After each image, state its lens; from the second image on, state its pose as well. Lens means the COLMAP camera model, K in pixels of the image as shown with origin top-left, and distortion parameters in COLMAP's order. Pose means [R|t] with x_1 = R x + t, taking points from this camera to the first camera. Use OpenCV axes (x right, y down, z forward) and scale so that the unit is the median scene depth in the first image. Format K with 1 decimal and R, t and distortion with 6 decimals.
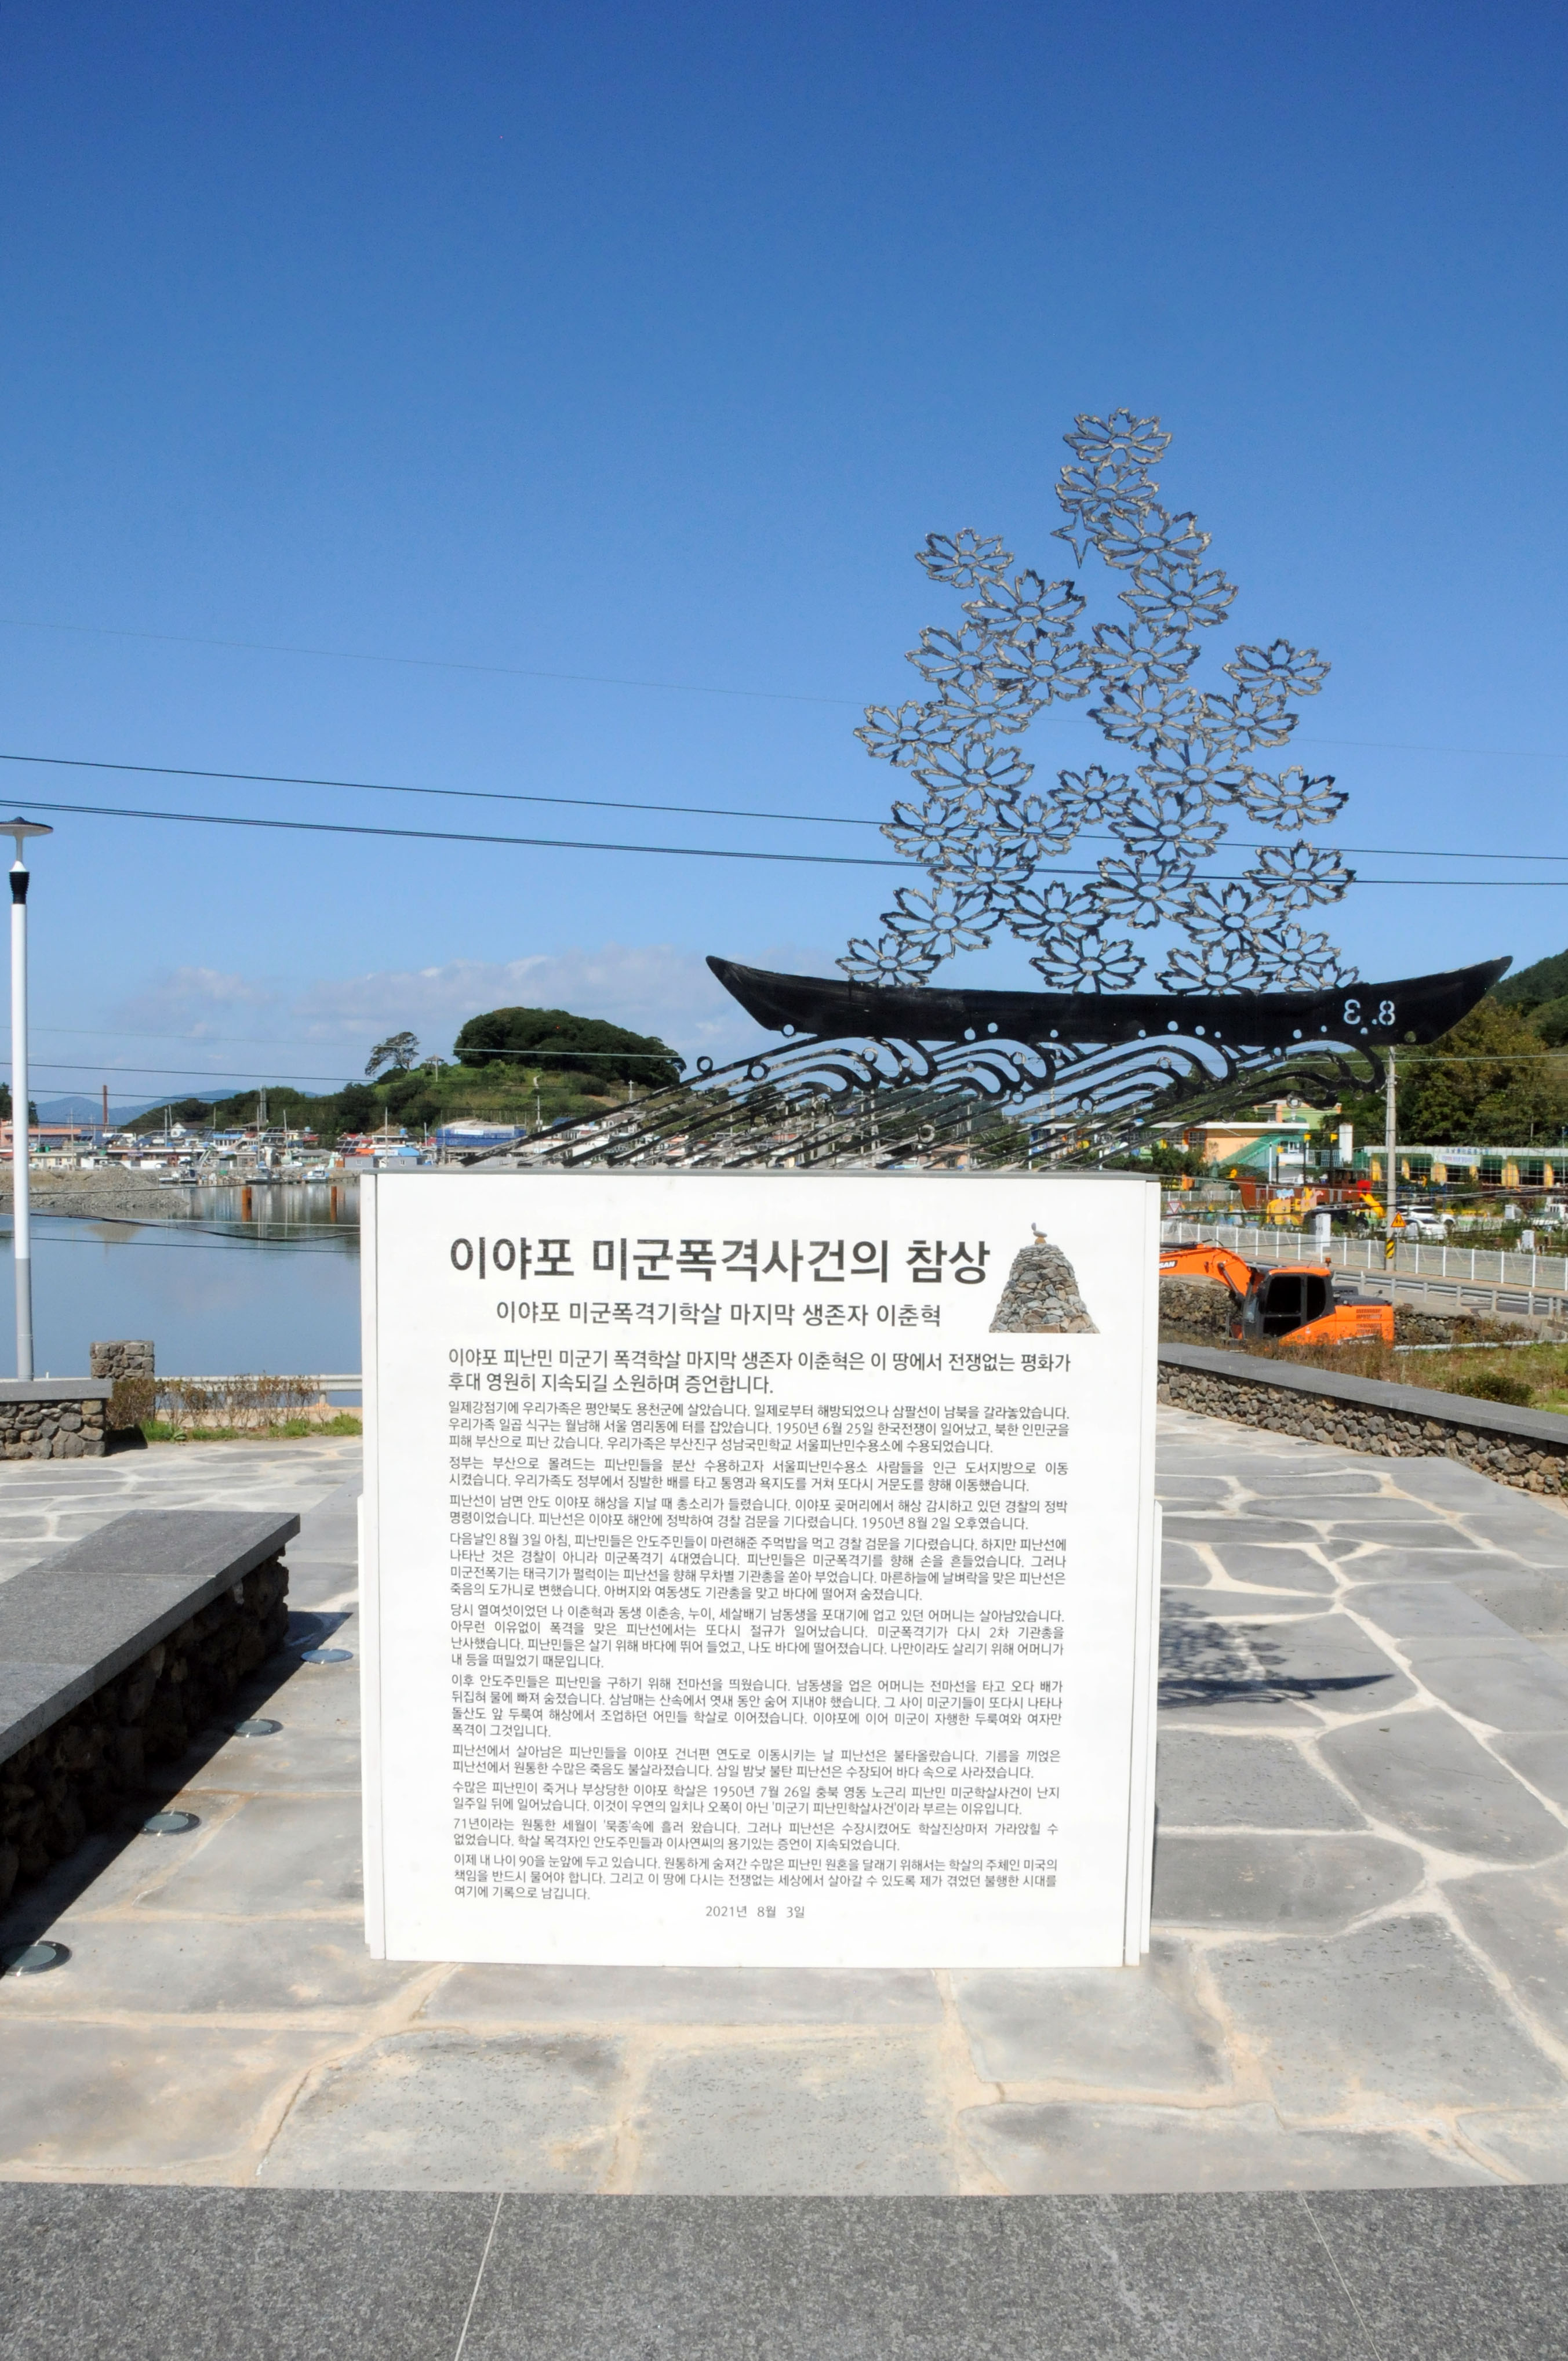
lens RADIAL K [[1836.6, 0, 856.8], [0, 1836.6, 1185.3], [0, 0, 1]] dist [-0.166705, 0.128474]
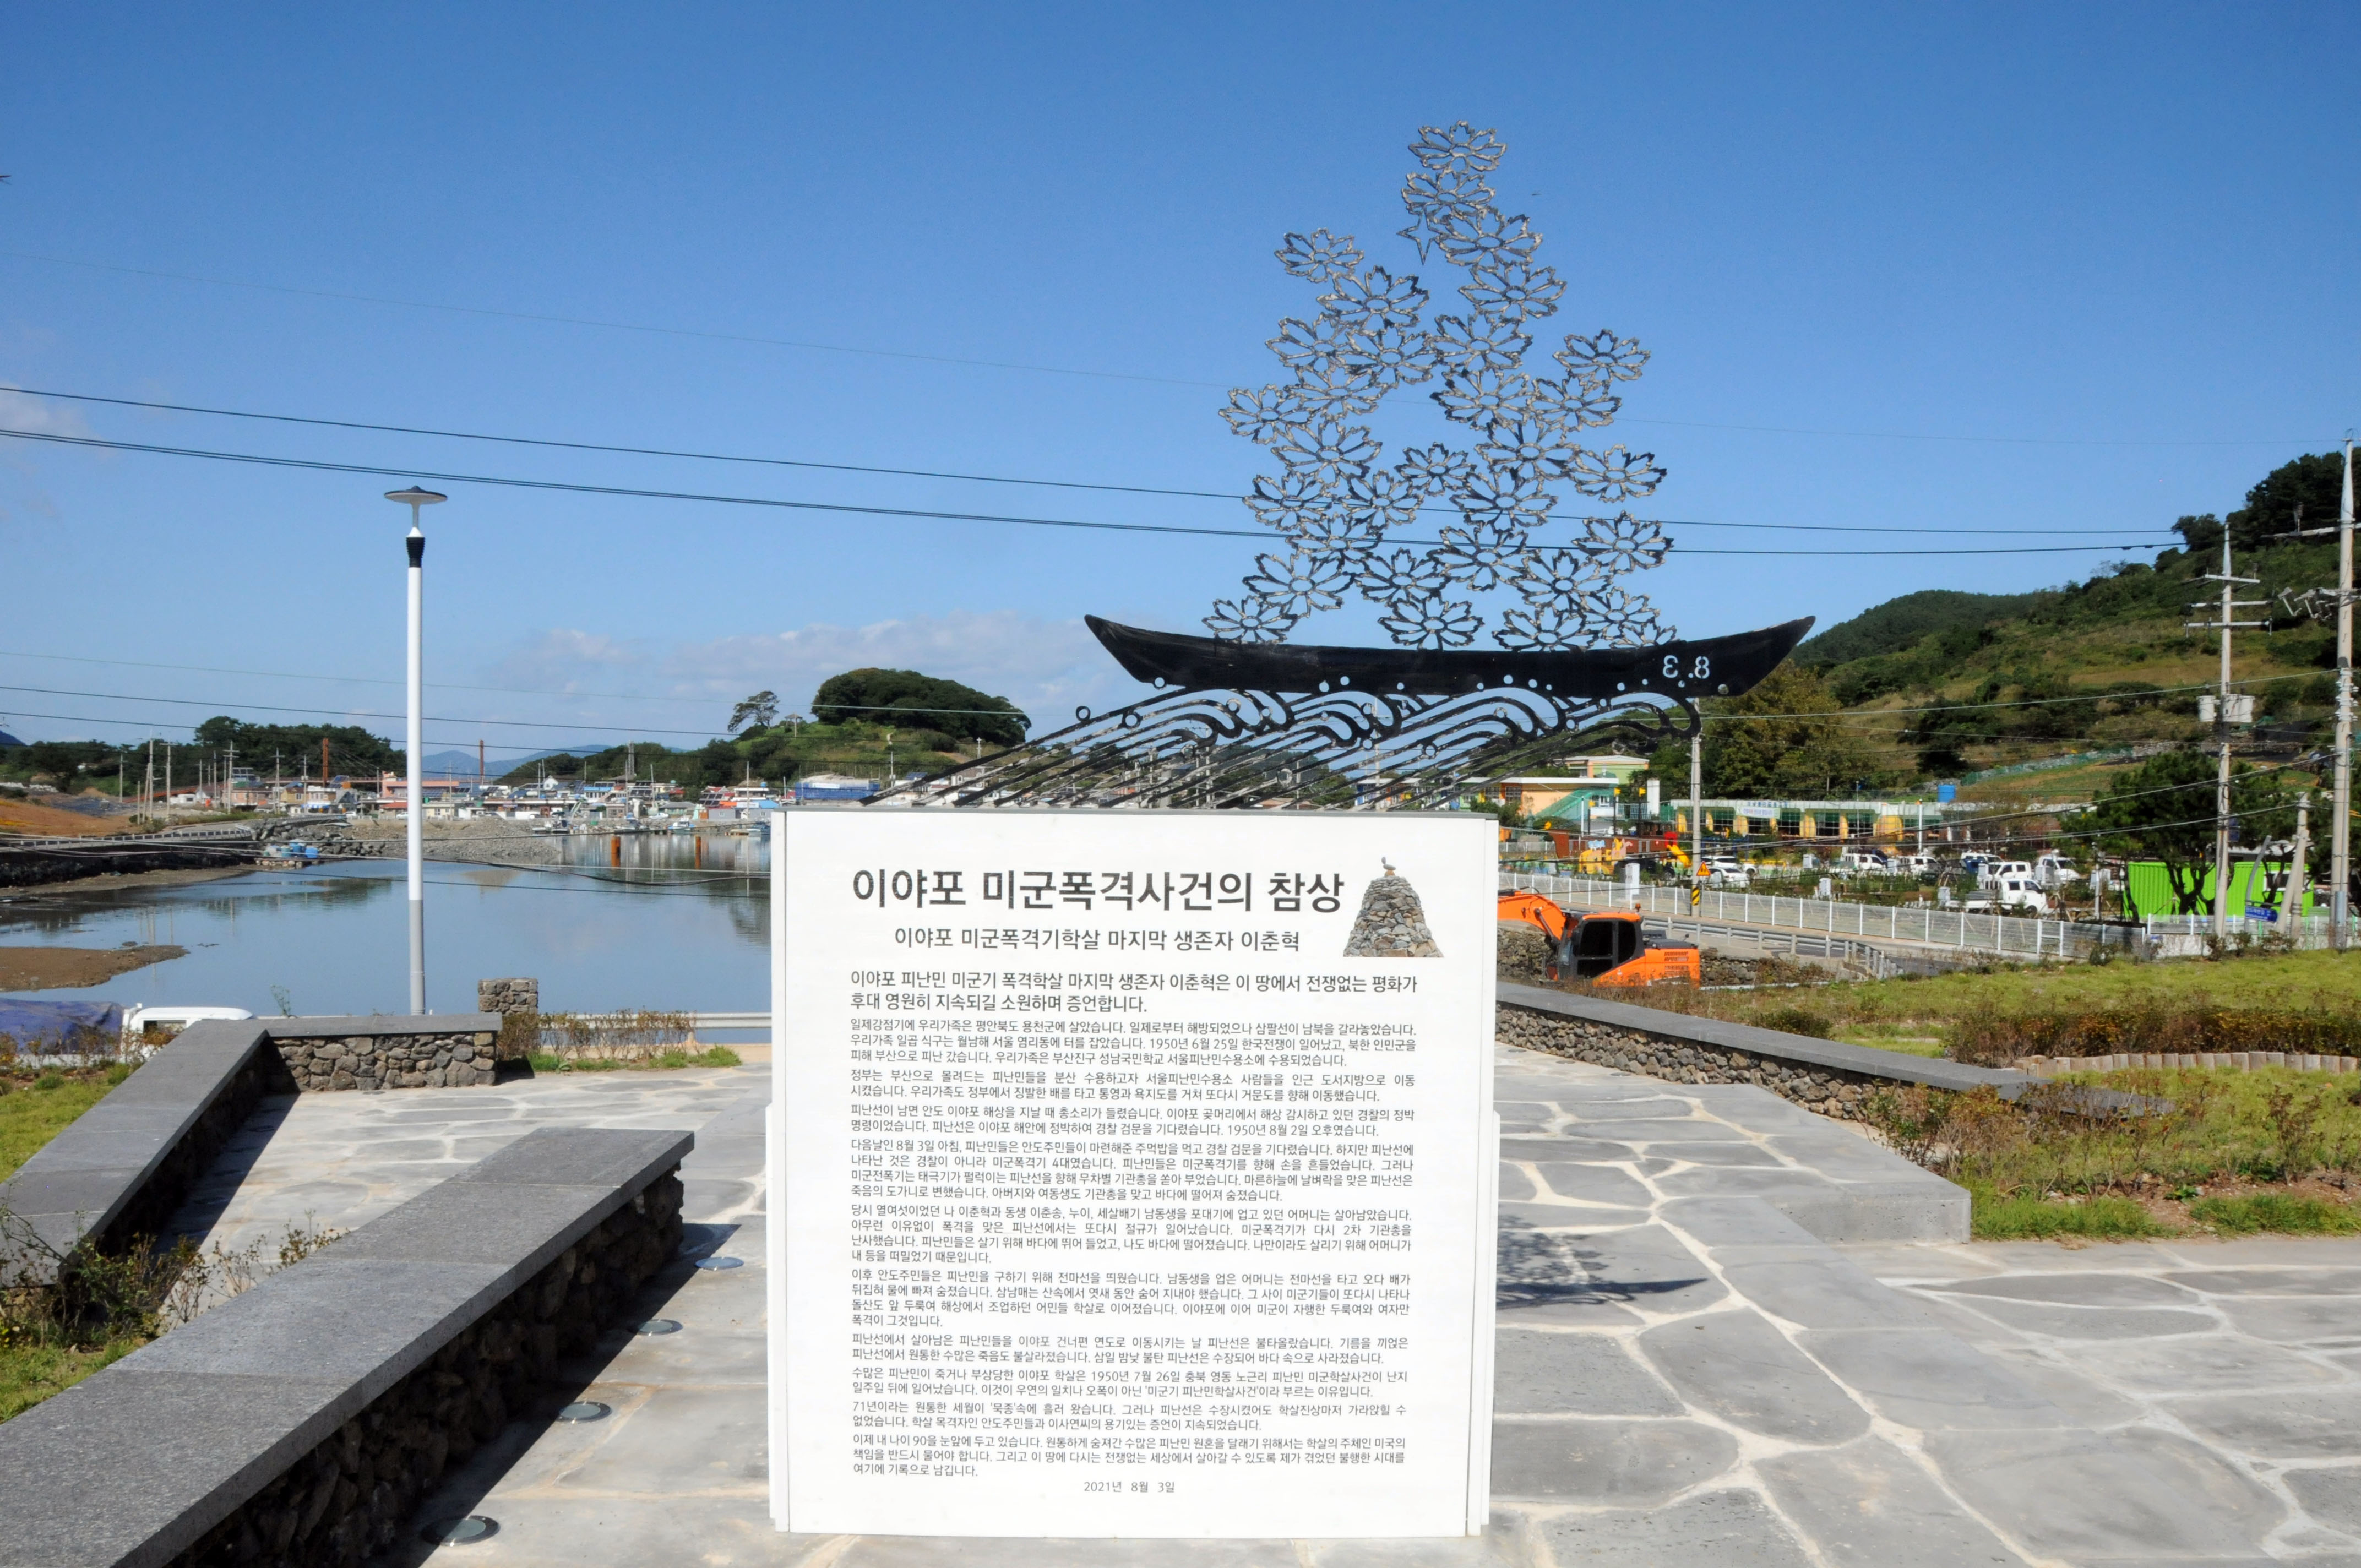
lens RADIAL K [[1836.6, 0, 1143.1], [0, 1836.6, 831.8], [0, 0, 1]] dist [-0.166705, 0.128474]
pose [[0.999999, 0.001718, 0.000063, -0.047020], [-0.001717, 0.999888, -0.014841, 0.021329], [-0.000089, 0.014841, 0.999890, -0.098951]]
